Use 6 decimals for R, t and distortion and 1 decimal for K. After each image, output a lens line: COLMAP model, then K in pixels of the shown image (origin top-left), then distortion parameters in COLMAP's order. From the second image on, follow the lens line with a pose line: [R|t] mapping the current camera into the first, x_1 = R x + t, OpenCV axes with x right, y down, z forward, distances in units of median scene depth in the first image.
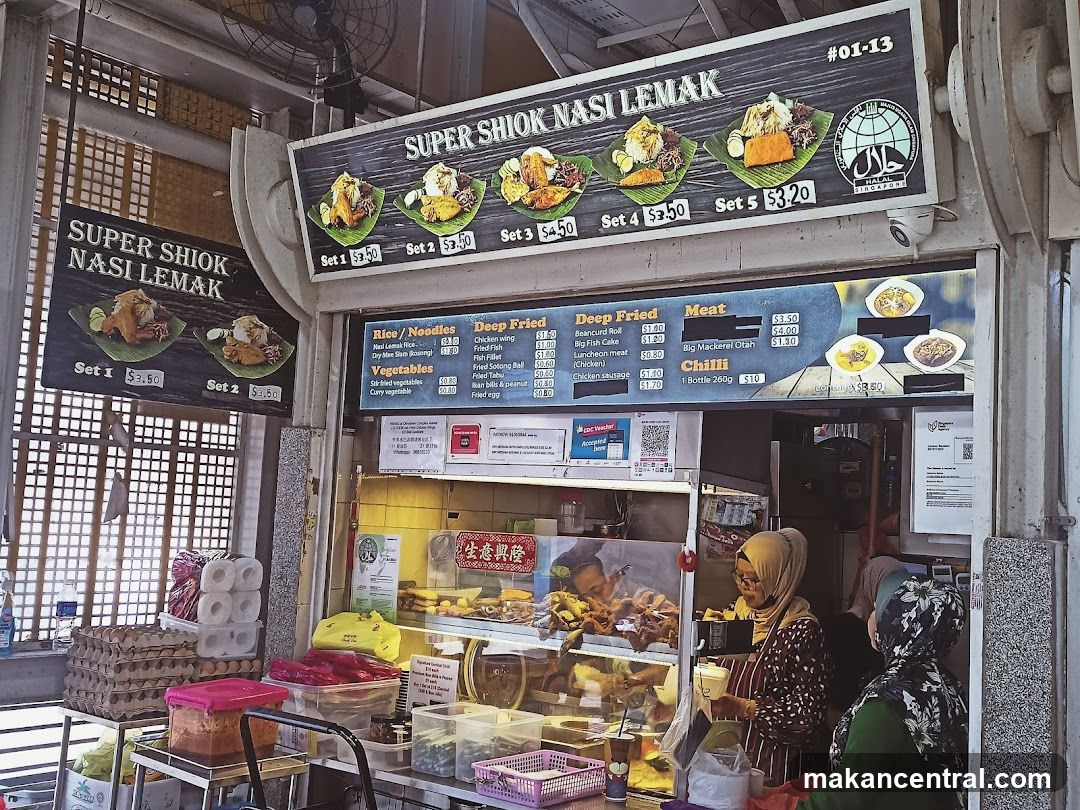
lens RADIAL K [[1204.1, 0, 543.2], [0, 1204.1, 399.5], [0, 0, 1]] dist [0.011000, 0.000000]
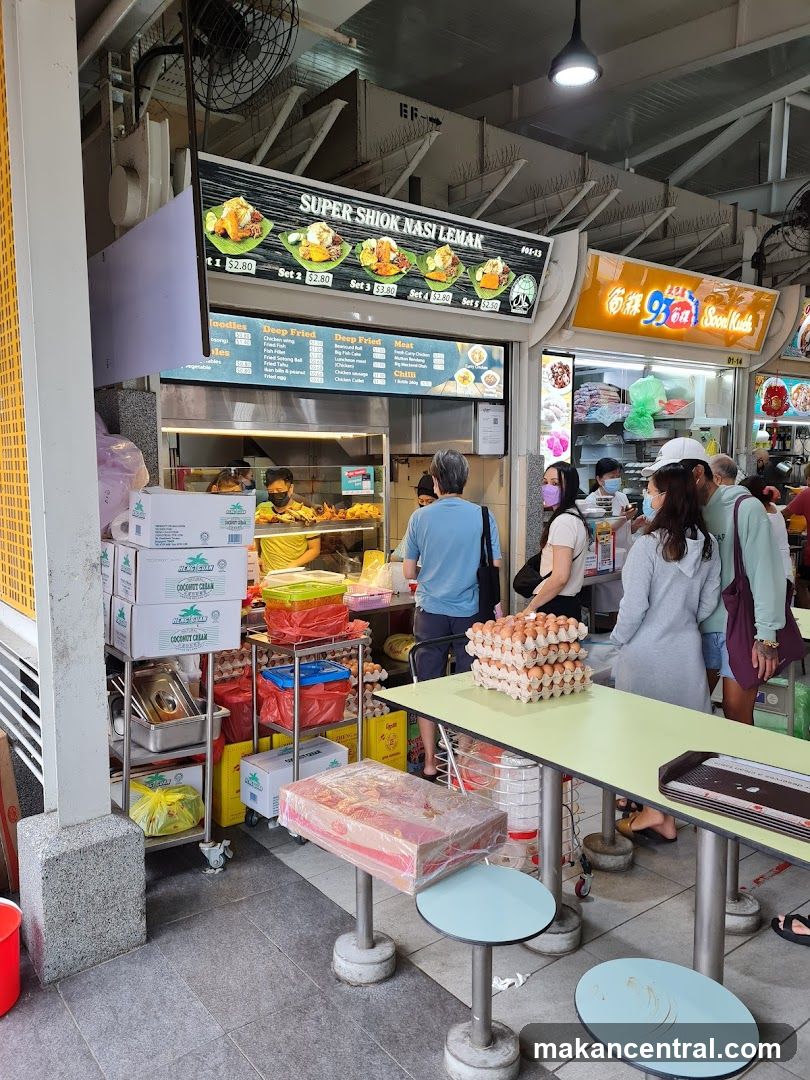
lens RADIAL K [[805.6, 0, 395.9], [0, 805.6, 559.0], [0, 0, 1]] dist [0.030114, -0.059321]
pose [[0.238339, -0.171520, 0.955916, -1.175279], [-0.083240, 0.977051, 0.196067, 0.009395], [-0.967608, -0.126301, 0.218592, 0.685077]]
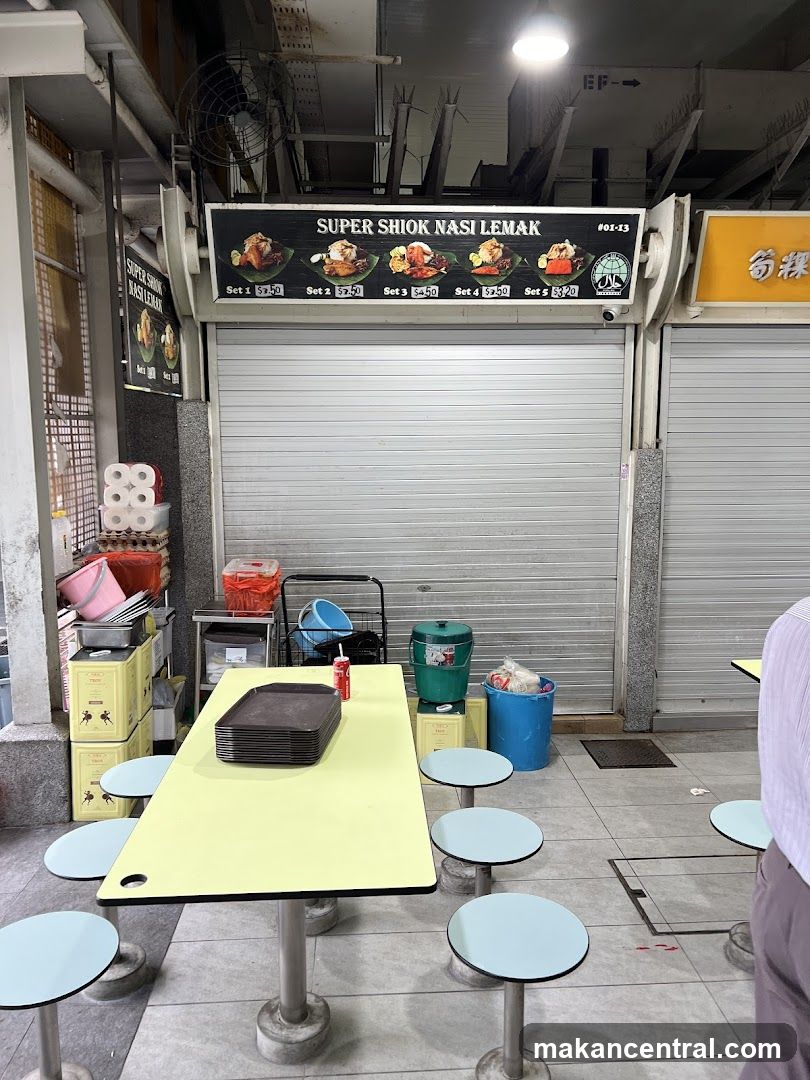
lens RADIAL K [[805.6, 0, 415.4], [0, 805.6, 547.1], [0, 0, 1]] dist [0.030114, -0.059321]
pose [[0.740934, -0.152354, 0.654068, -0.851107], [-0.023730, 0.967380, 0.252215, -0.076622], [-0.671159, -0.202396, 0.713150, 0.073213]]
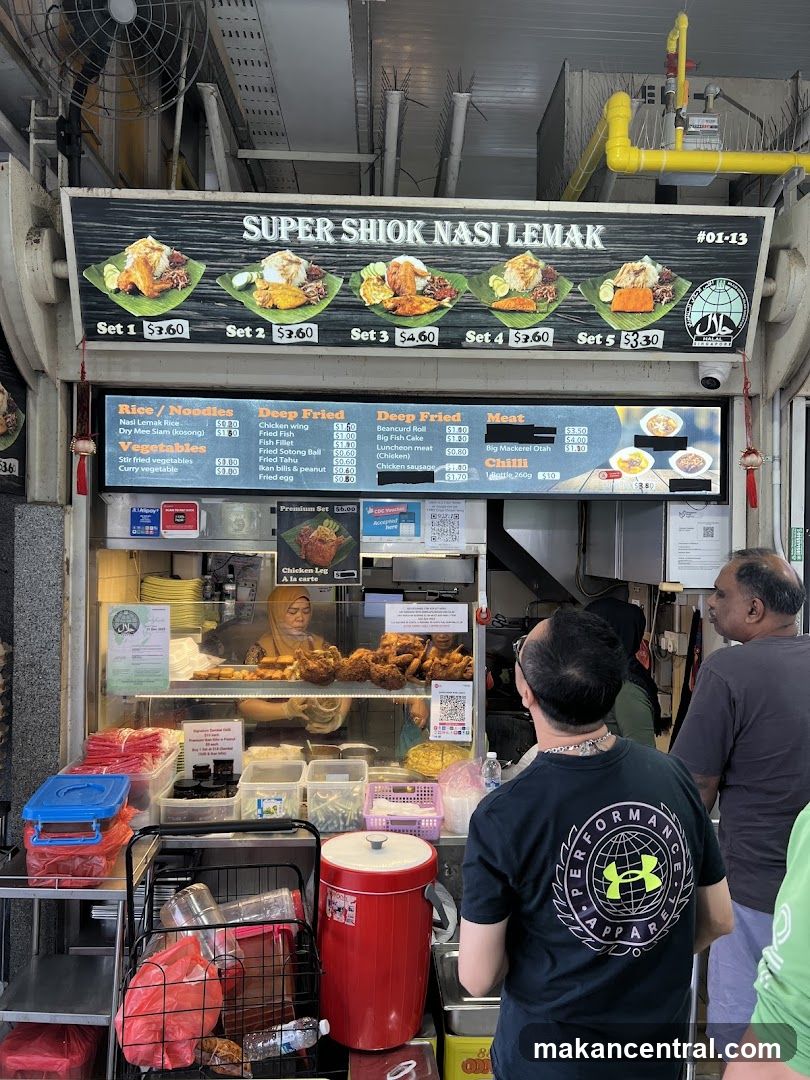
lens RADIAL K [[791.7, 0, 405.2], [0, 791.7, 548.7], [0, 0, 1]] dist [0.028286, -0.046095]
pose [[0.758352, -0.039968, 0.650619, -0.487570], [-0.037147, 0.993847, 0.104351, -0.021636], [-0.650786, -0.103304, 0.752201, 0.434668]]
